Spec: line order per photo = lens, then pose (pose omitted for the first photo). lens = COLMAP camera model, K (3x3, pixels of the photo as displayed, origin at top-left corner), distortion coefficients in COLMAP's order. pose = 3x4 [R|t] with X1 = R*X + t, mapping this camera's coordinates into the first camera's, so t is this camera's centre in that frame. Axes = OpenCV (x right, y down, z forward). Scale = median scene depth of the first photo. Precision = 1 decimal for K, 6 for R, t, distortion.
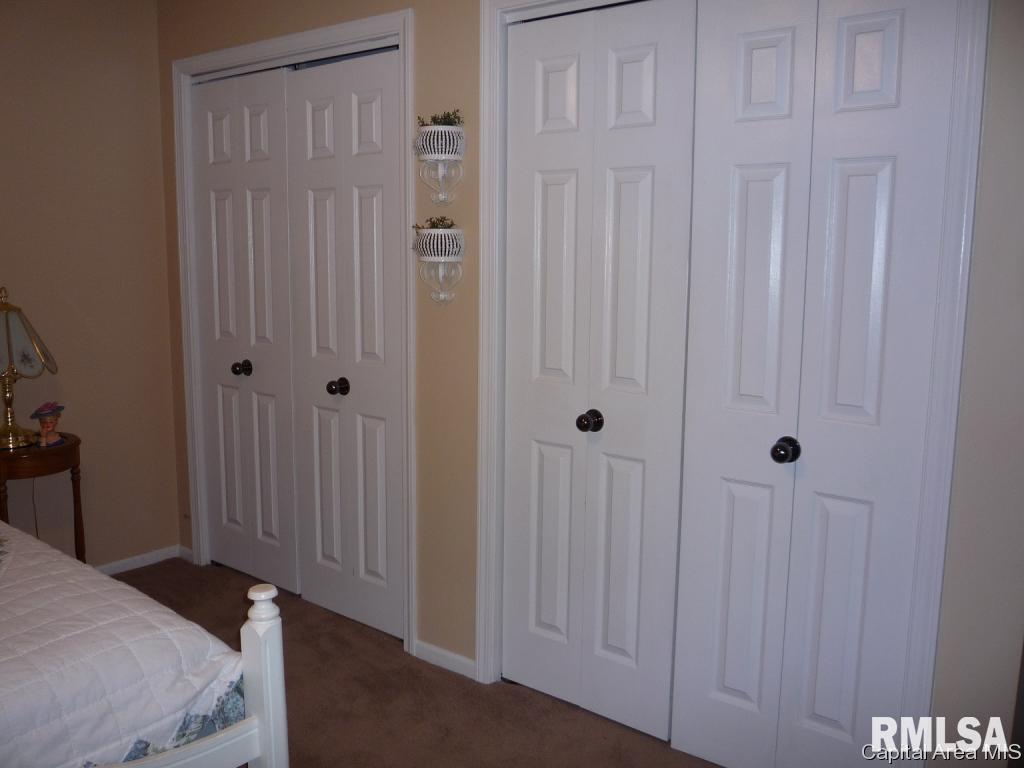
lens RADIAL K [[904.1, 0, 512.0], [0, 904.1, 384.0], [0, 0, 1]] dist [-0.035321, -0.000282]
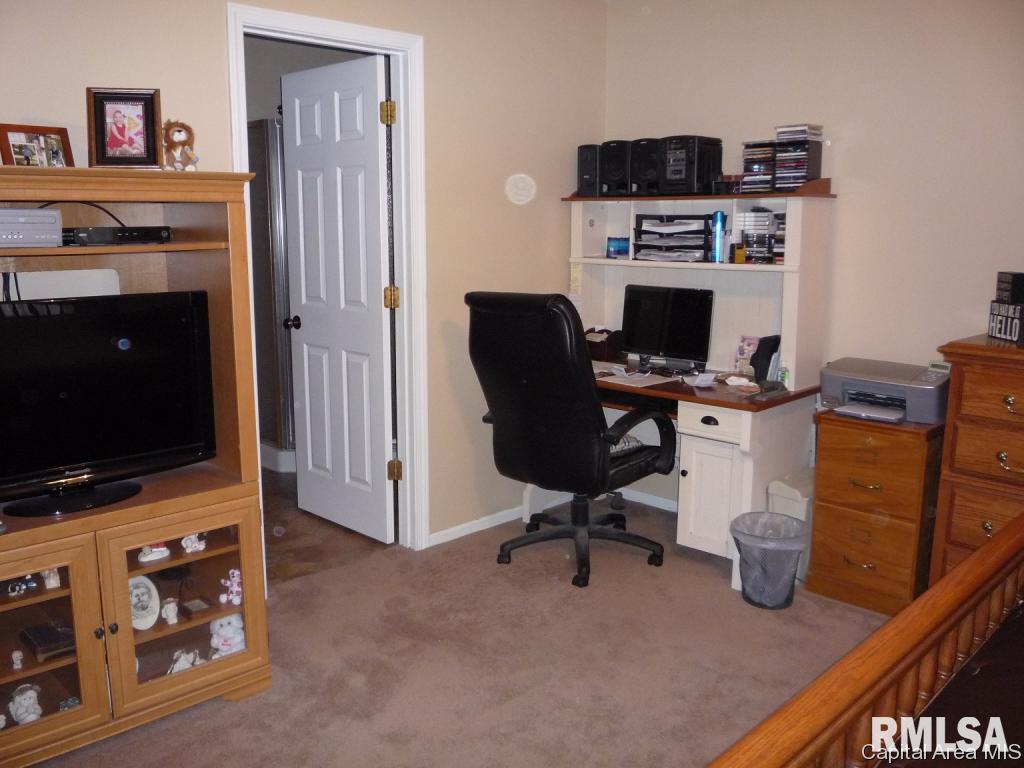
lens RADIAL K [[904.1, 0, 512.0], [0, 904.1, 384.0], [0, 0, 1]] dist [-0.035321, -0.000282]
pose [[0.988175, 0.001180, -0.153323, 0.170970], [0.003717, 0.999492, 0.031655, 0.027476], [0.153282, -0.031850, 0.987669, -0.133917]]
